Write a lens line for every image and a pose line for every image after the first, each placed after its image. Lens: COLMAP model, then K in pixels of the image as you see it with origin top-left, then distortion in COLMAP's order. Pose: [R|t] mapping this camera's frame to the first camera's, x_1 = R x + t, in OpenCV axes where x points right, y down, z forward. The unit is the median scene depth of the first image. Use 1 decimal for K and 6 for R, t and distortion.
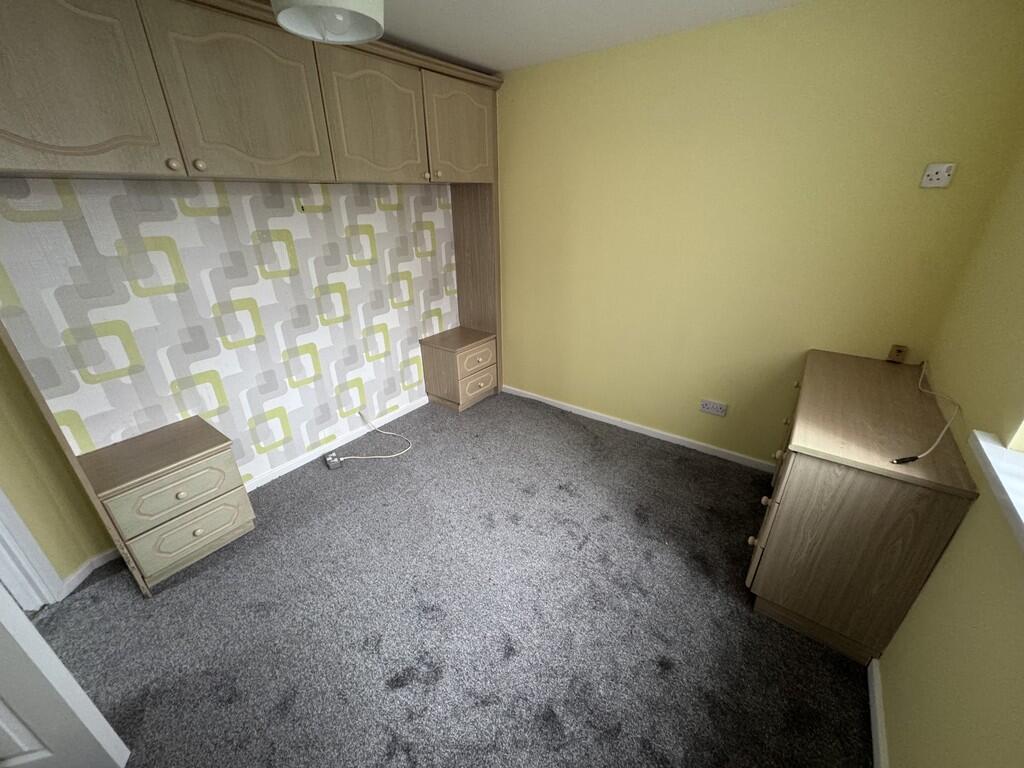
lens RADIAL K [[408.6, 0, 509.4], [0, 408.6, 385.2], [0, 0, 1]] dist [0.000305, 0.000112]
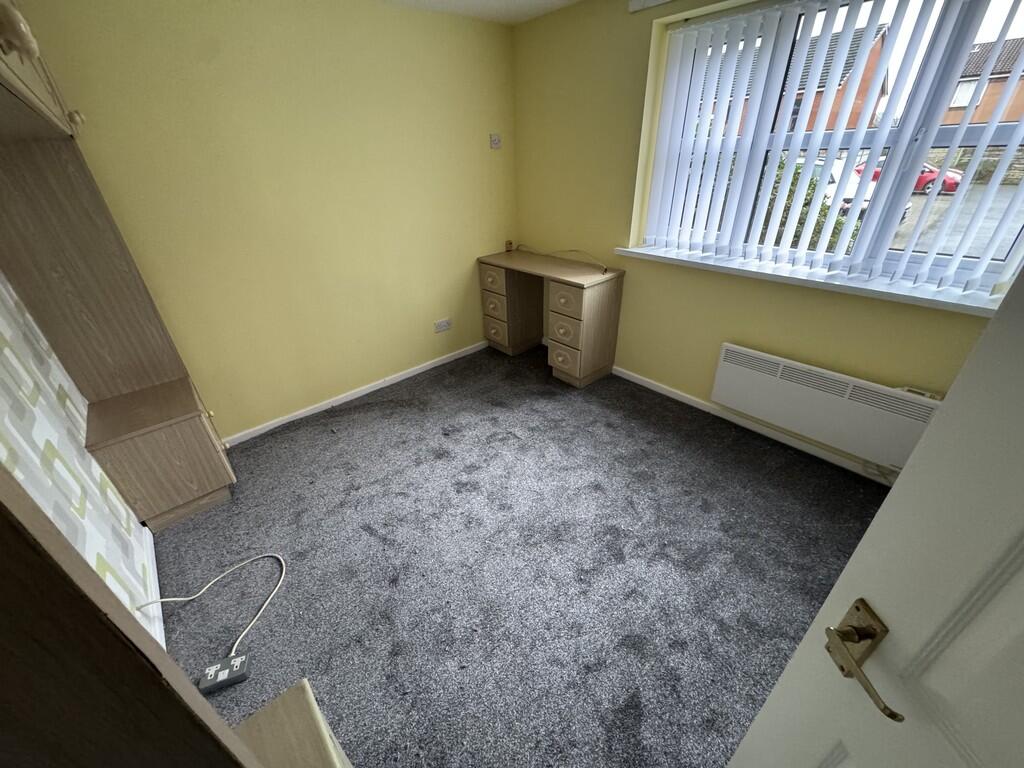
lens RADIAL K [[408.6, 0, 512.4], [0, 408.6, 385.8], [0, 0, 1]] dist [0.000305, 0.000112]
pose [[0.206994, -0.481498, 0.851653, -0.630845], [0.436259, 0.824595, 0.360168, -0.153211], [-0.875689, 0.296989, 0.380744, 0.361852]]
